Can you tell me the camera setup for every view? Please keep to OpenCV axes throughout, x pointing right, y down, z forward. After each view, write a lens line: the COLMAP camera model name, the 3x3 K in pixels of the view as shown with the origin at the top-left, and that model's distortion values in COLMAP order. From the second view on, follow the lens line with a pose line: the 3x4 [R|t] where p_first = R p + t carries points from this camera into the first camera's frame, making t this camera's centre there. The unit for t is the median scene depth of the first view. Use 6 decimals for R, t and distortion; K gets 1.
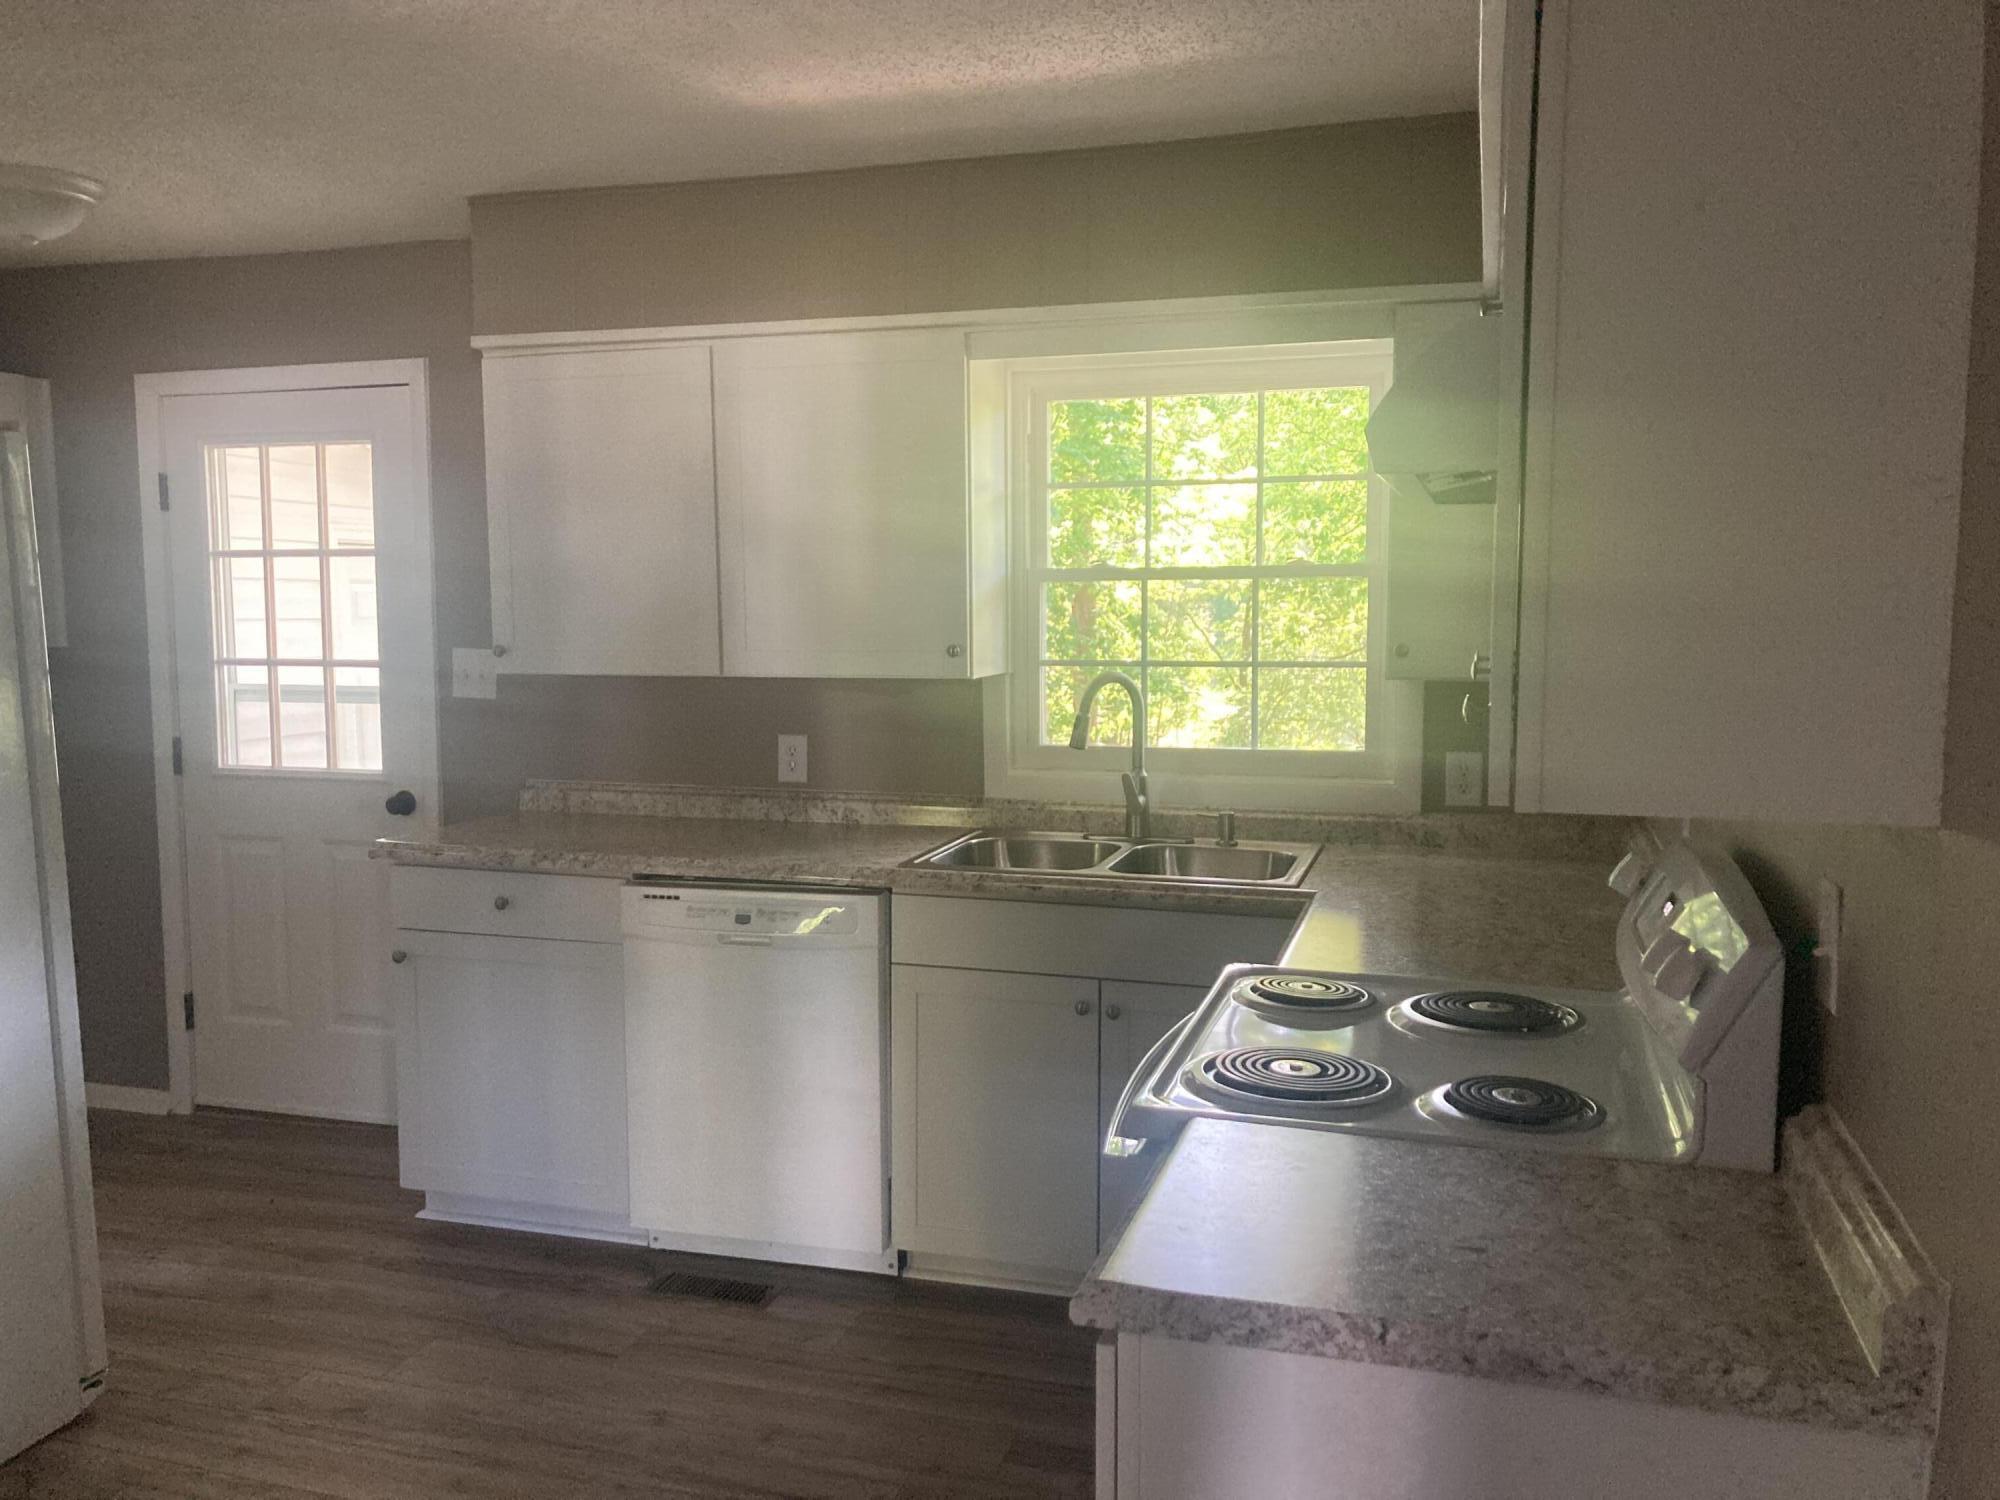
lens RADIAL K [[1658.3, 0, 992.5], [0, 1658.3, 745.7], [0, 0, 1]] dist [-0.003565, -0.000742]
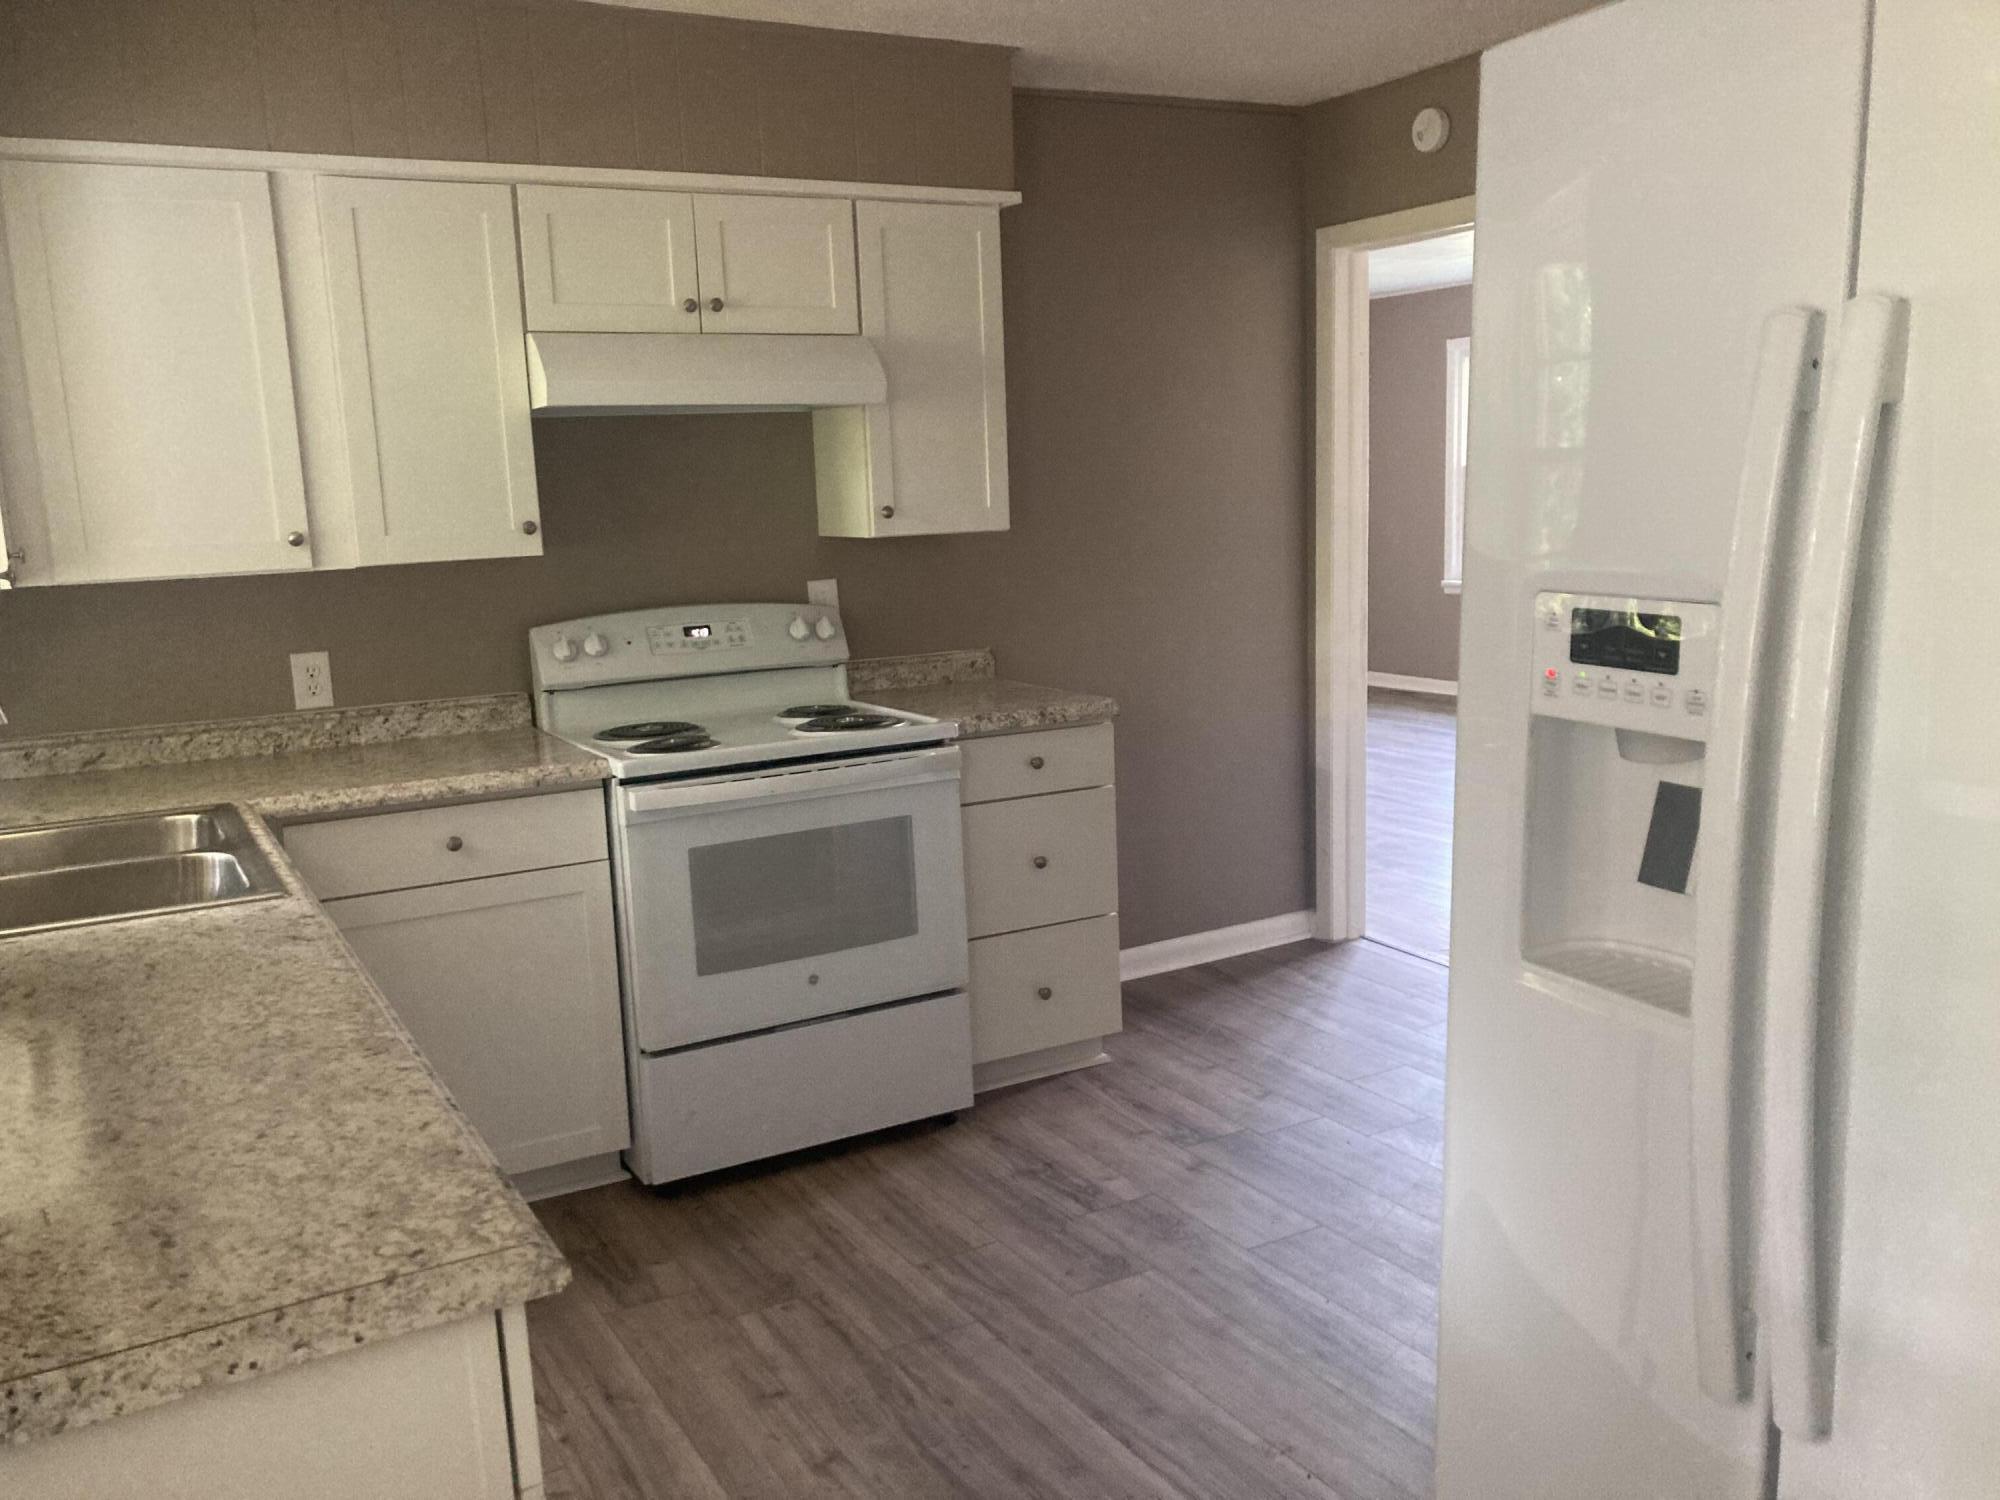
lens RADIAL K [[1622.0, 0, 995.2], [0, 1622.0, 756.3], [0, 0, 1]] dist [-0.000024, -0.065065]
pose [[-0.723777, -0.086202, 0.684628, -0.662097], [0.101074, 0.968221, 0.228763, -0.092007], [-0.682591, 0.234772, -0.692063, 1.200324]]
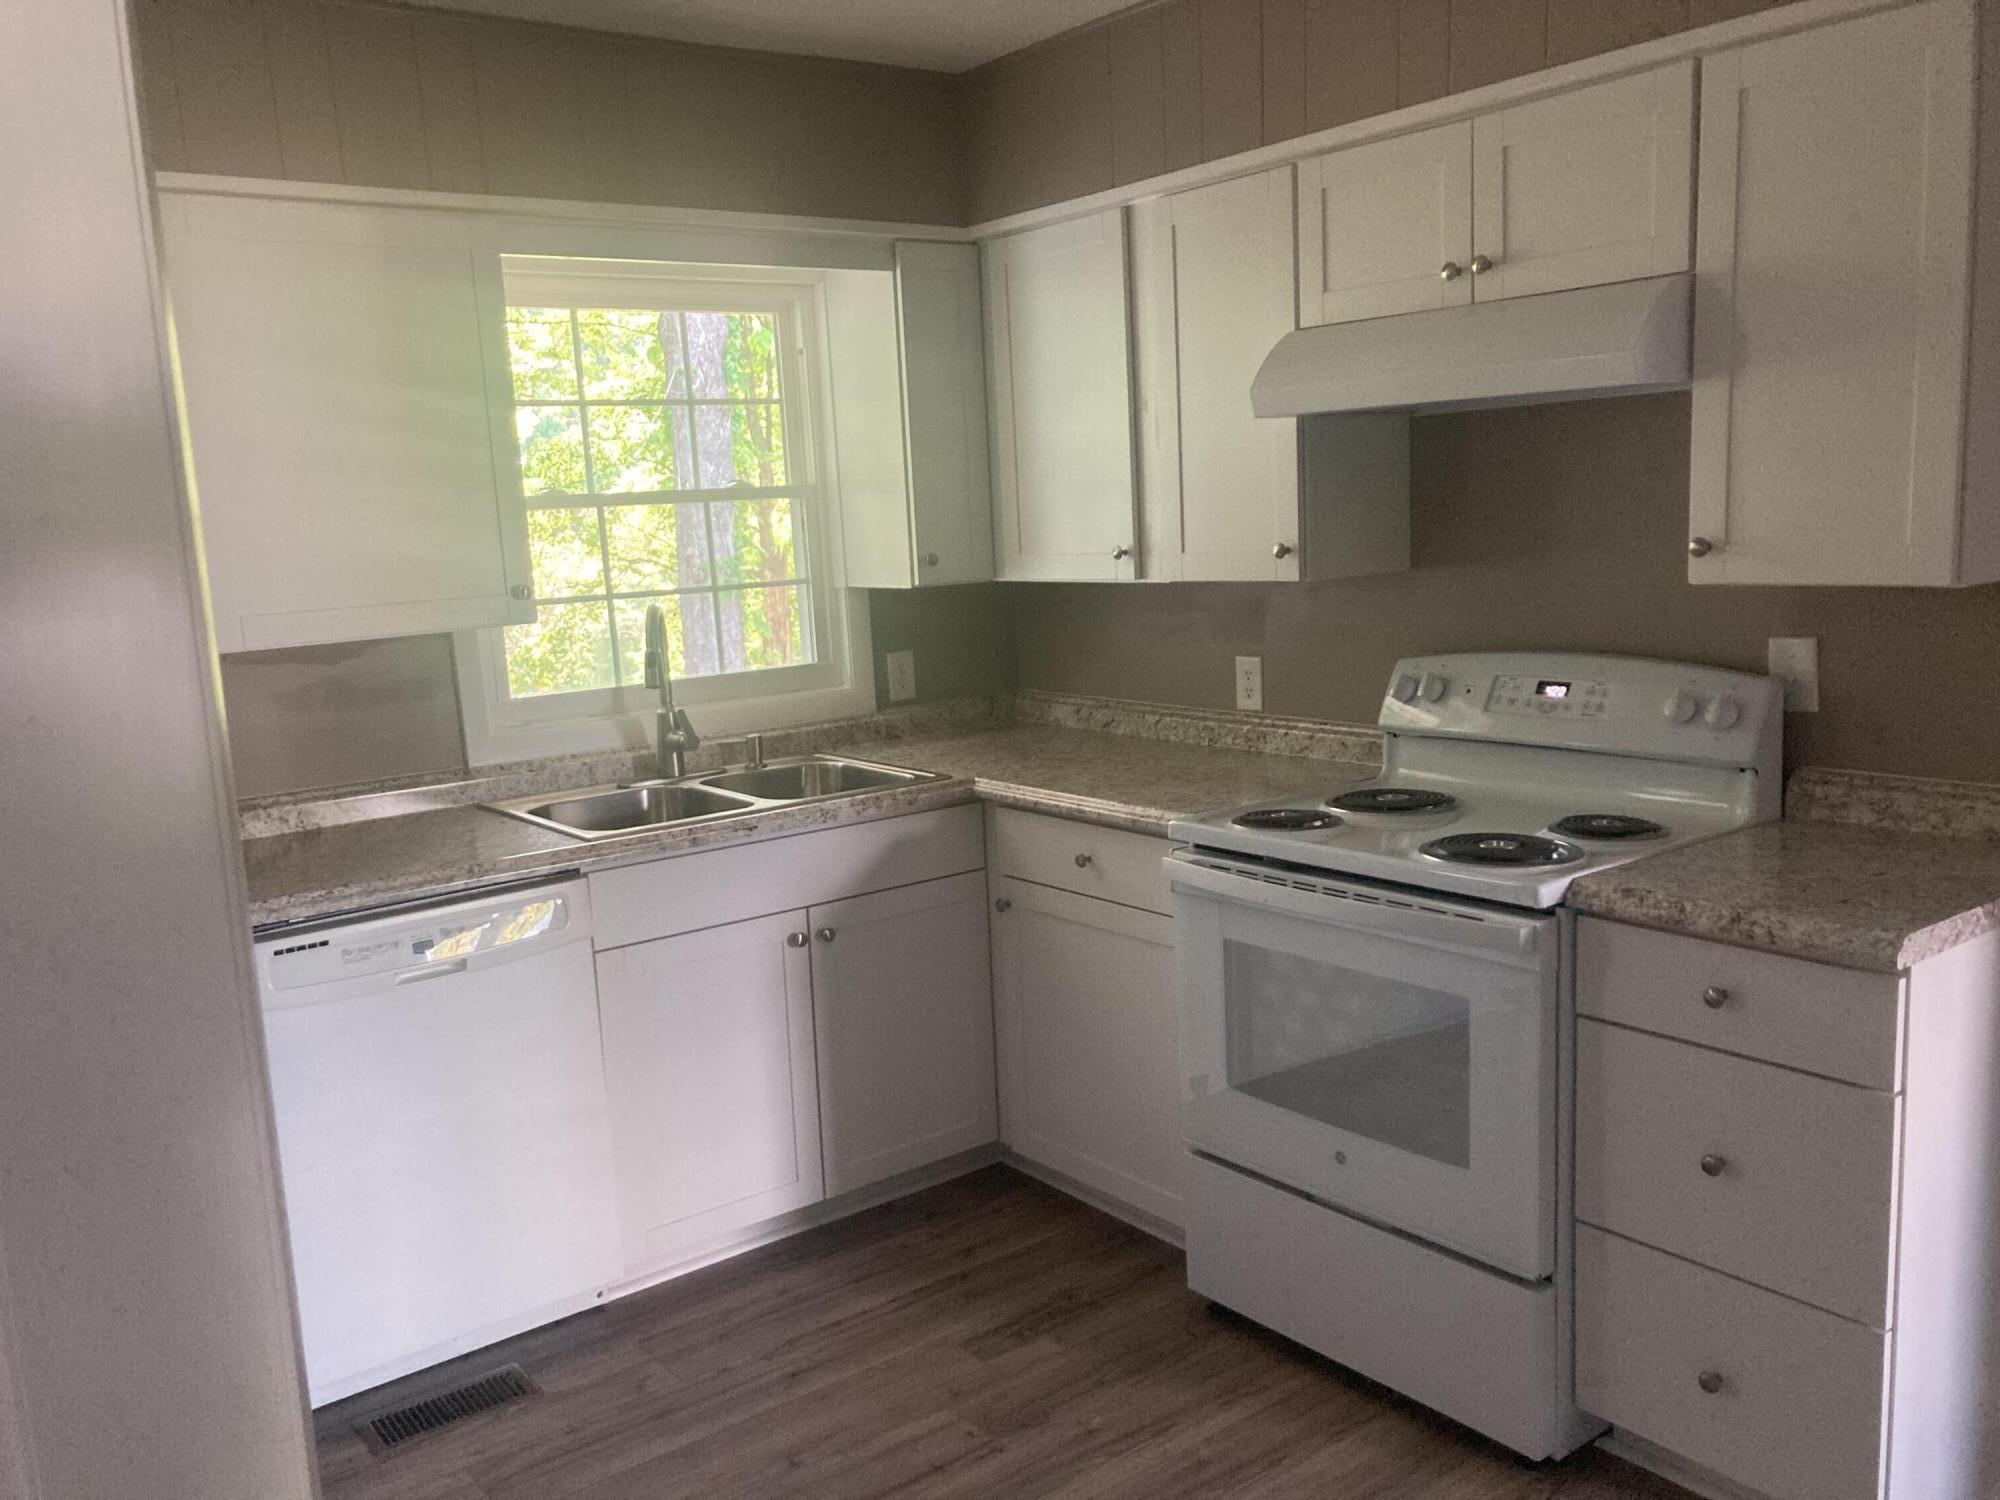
lens RADIAL K [[1644.3, 0, 999.2], [0, 1644.3, 757.5], [0, 0, 1]] dist [0.001922, 0.005377]
pose [[0.577558, -0.153301, 0.801826, -0.603227], [0.124144, 0.987279, 0.099336, -0.028478], [-0.806855, 0.042169, 0.589243, 0.305803]]
